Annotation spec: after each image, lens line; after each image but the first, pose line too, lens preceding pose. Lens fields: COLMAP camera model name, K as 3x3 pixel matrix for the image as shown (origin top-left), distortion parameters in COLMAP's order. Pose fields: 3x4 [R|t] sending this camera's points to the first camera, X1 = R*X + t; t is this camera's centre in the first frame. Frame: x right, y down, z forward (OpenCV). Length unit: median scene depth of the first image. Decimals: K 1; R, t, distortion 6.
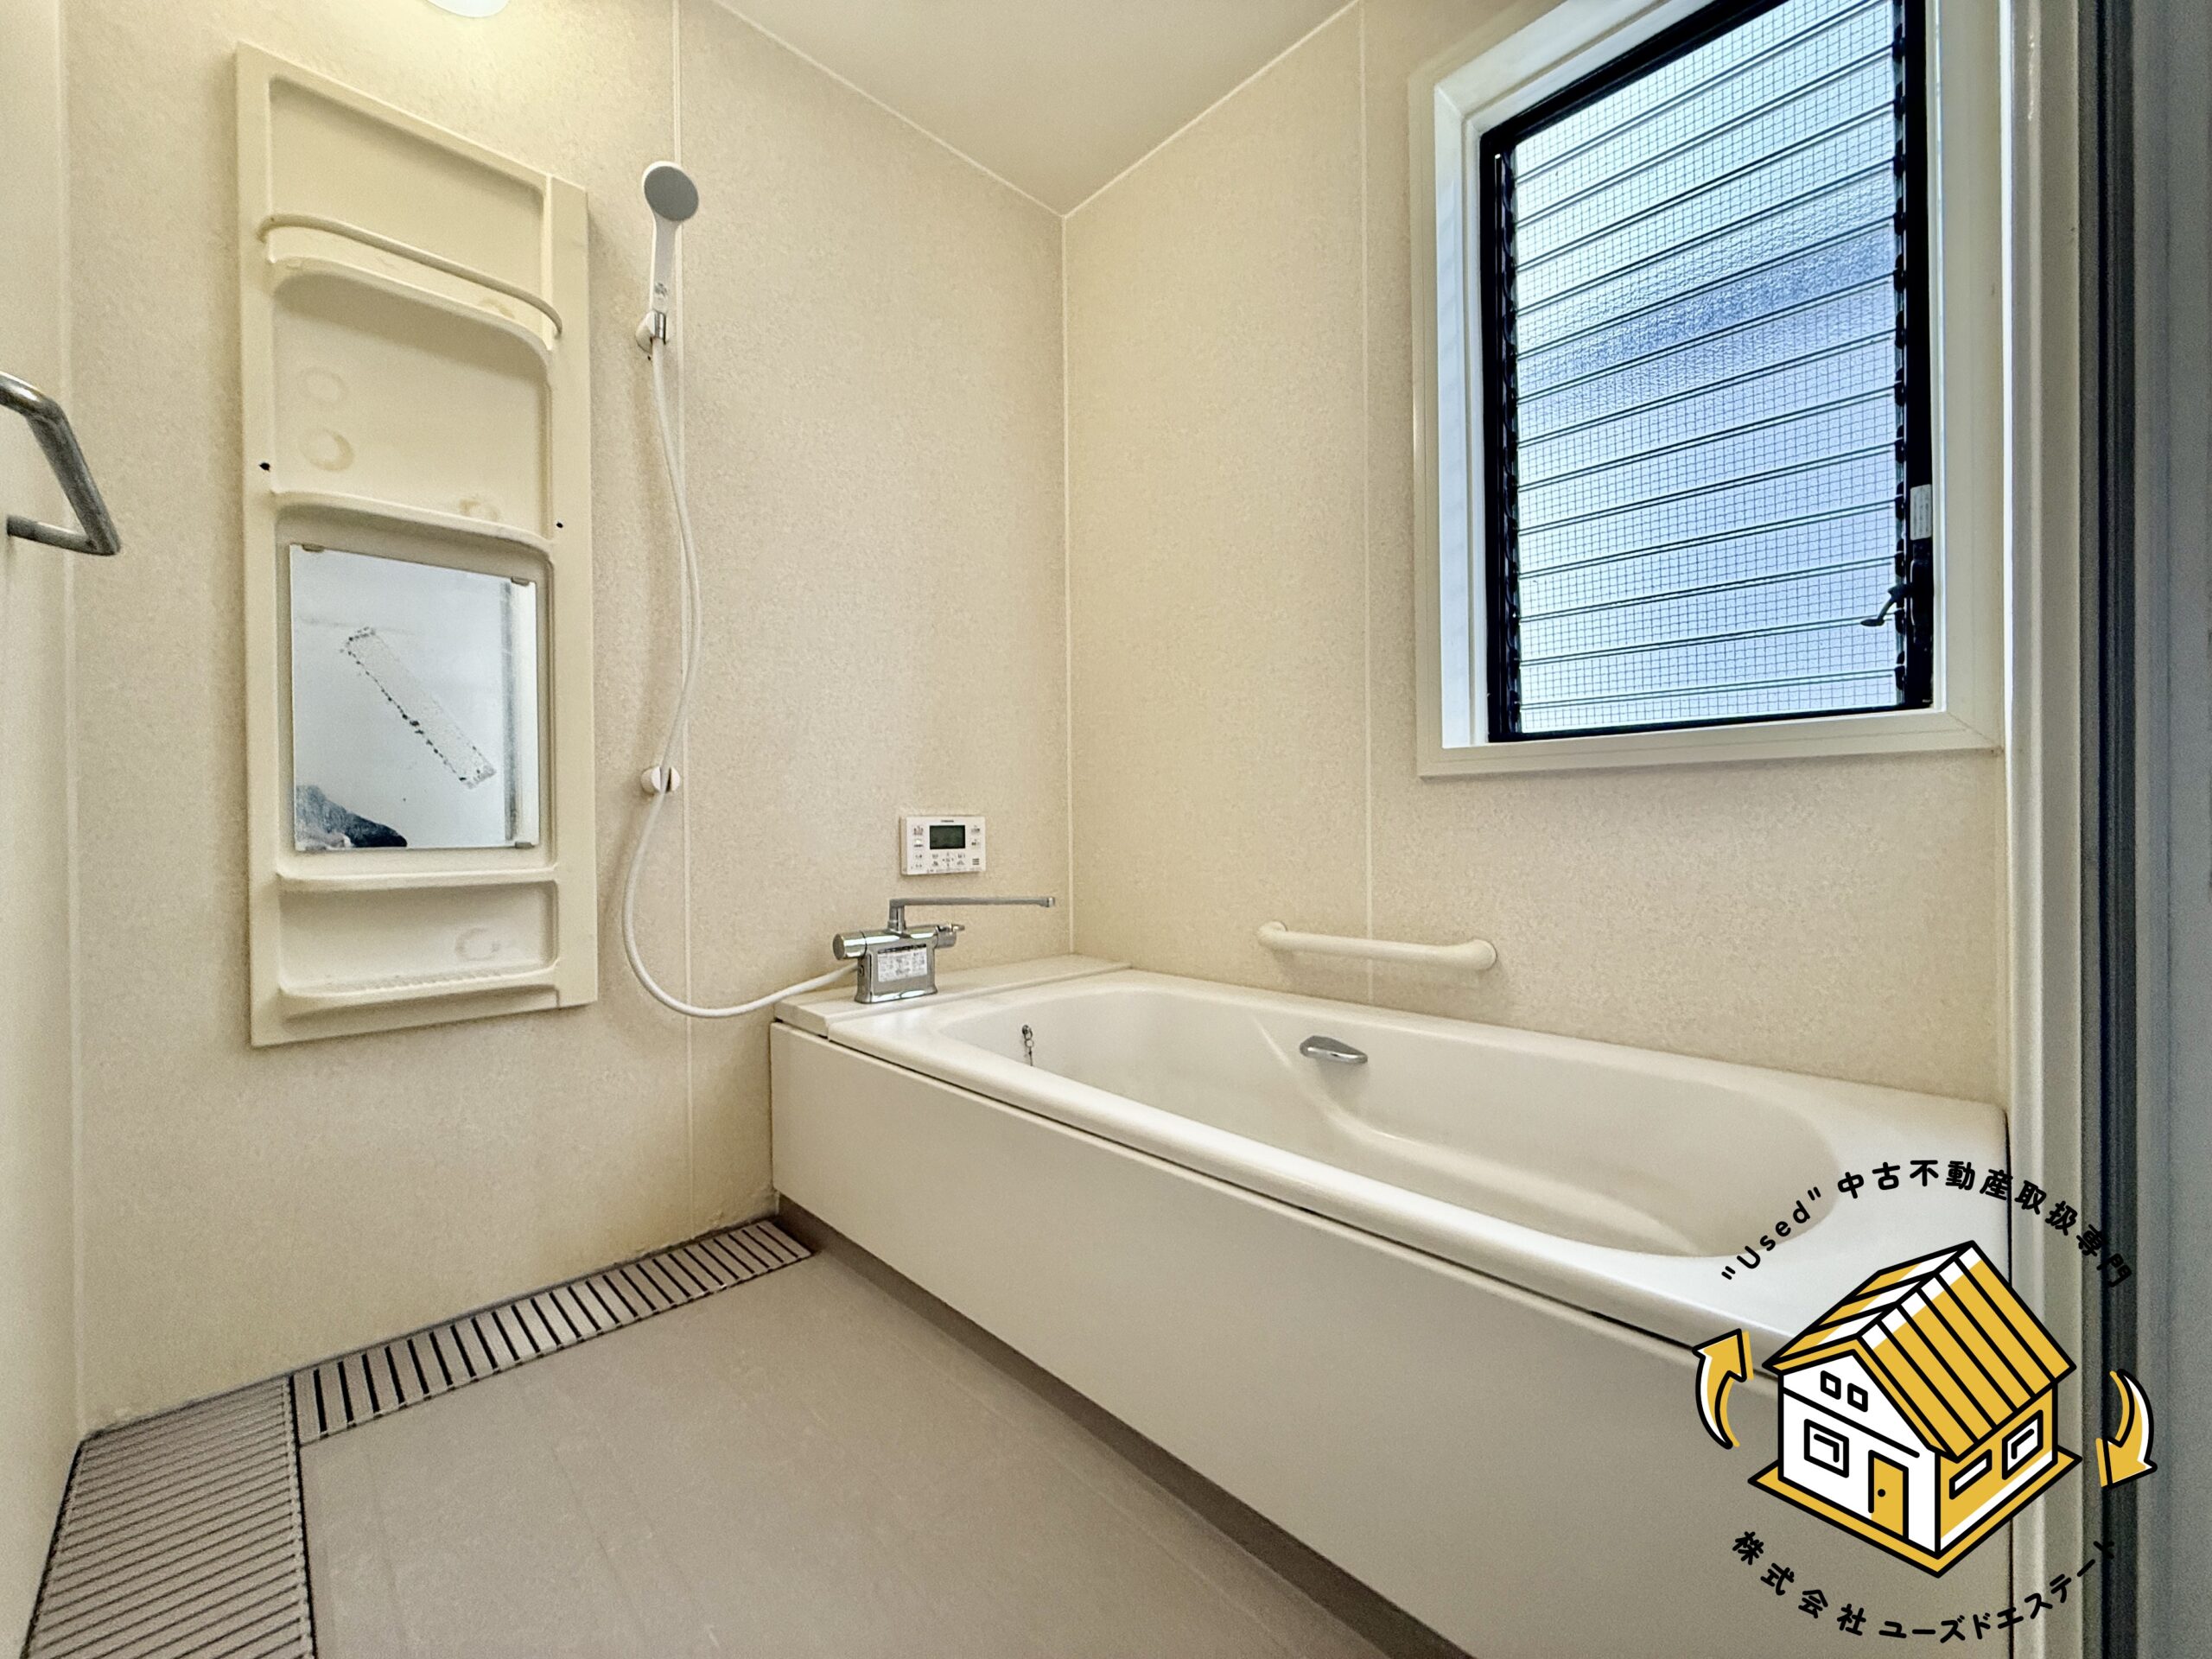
lens RADIAL K [[882.1, 0, 1104.6], [0, 882.1, 828.8], [0, 0, 1]] dist [0.001135, -0.000080]
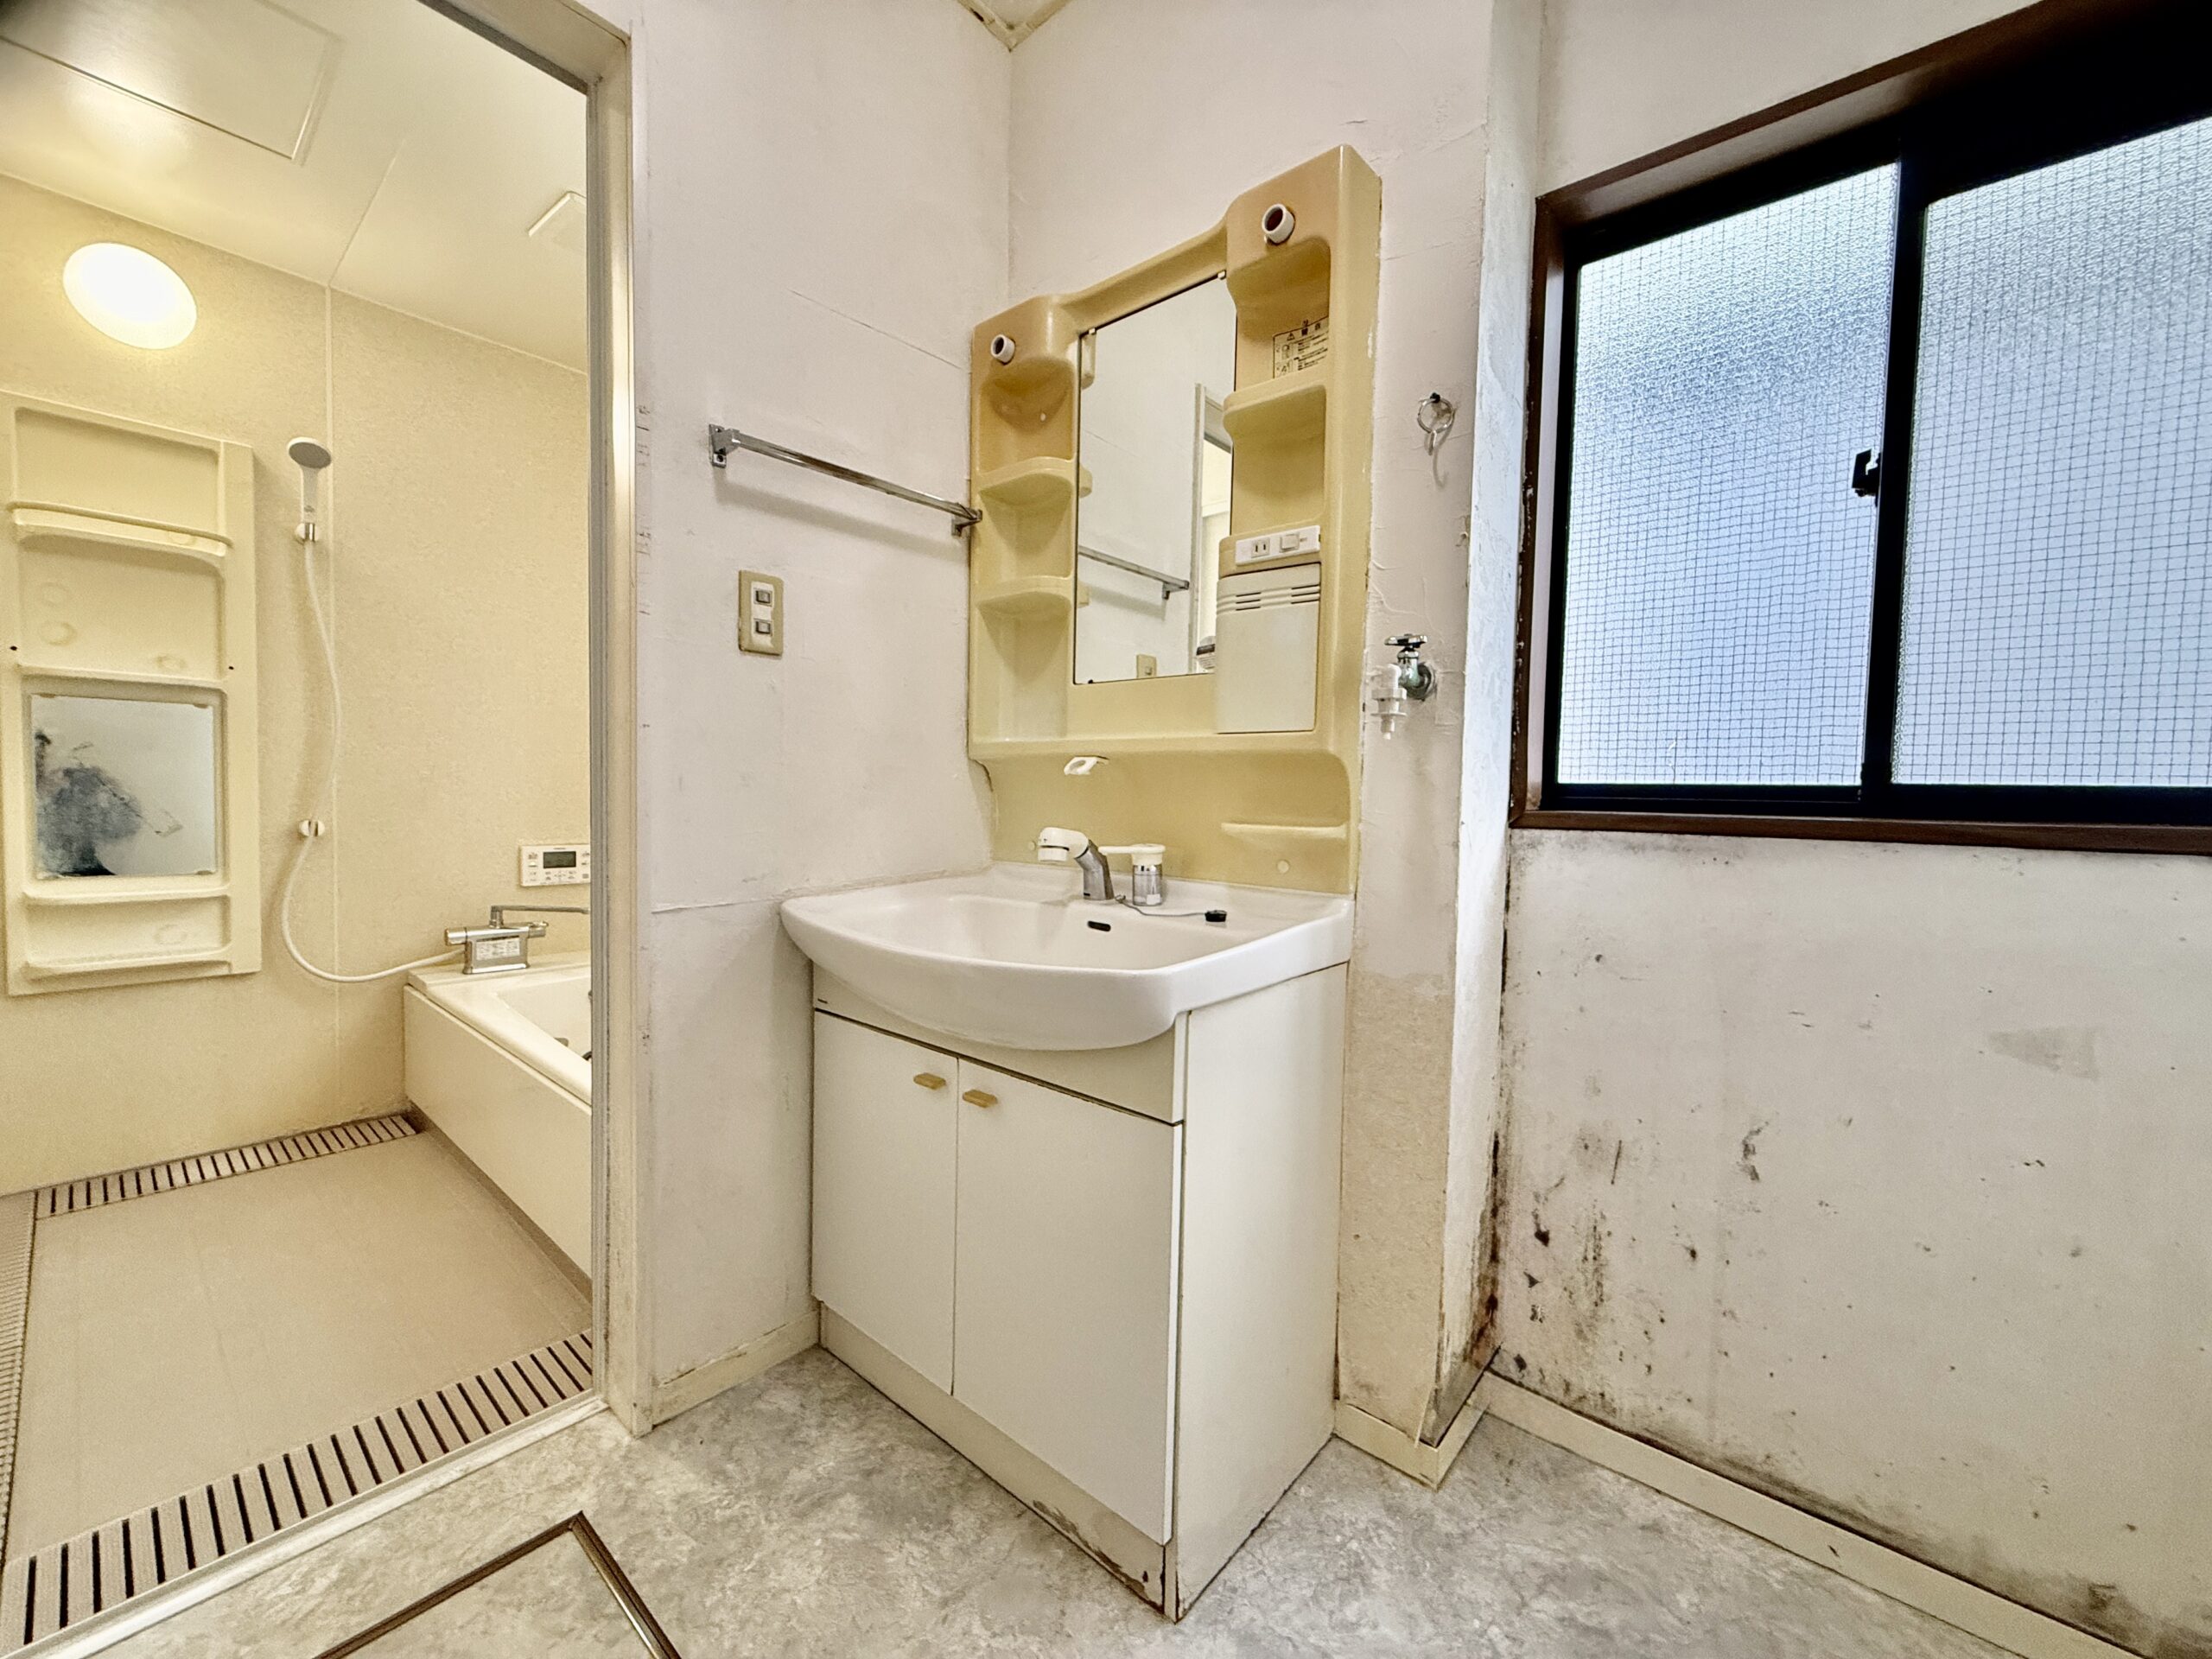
lens RADIAL K [[882.1, 0, 1106.5], [0, 882.1, 825.8], [0, 0, 1]] dist [0.001135, -0.000080]
pose [[0.995536, 0.037189, 0.086747, 0.777135], [-0.040806, 0.998354, 0.040305, -0.186419], [-0.085105, -0.043665, 0.995415, -0.679130]]
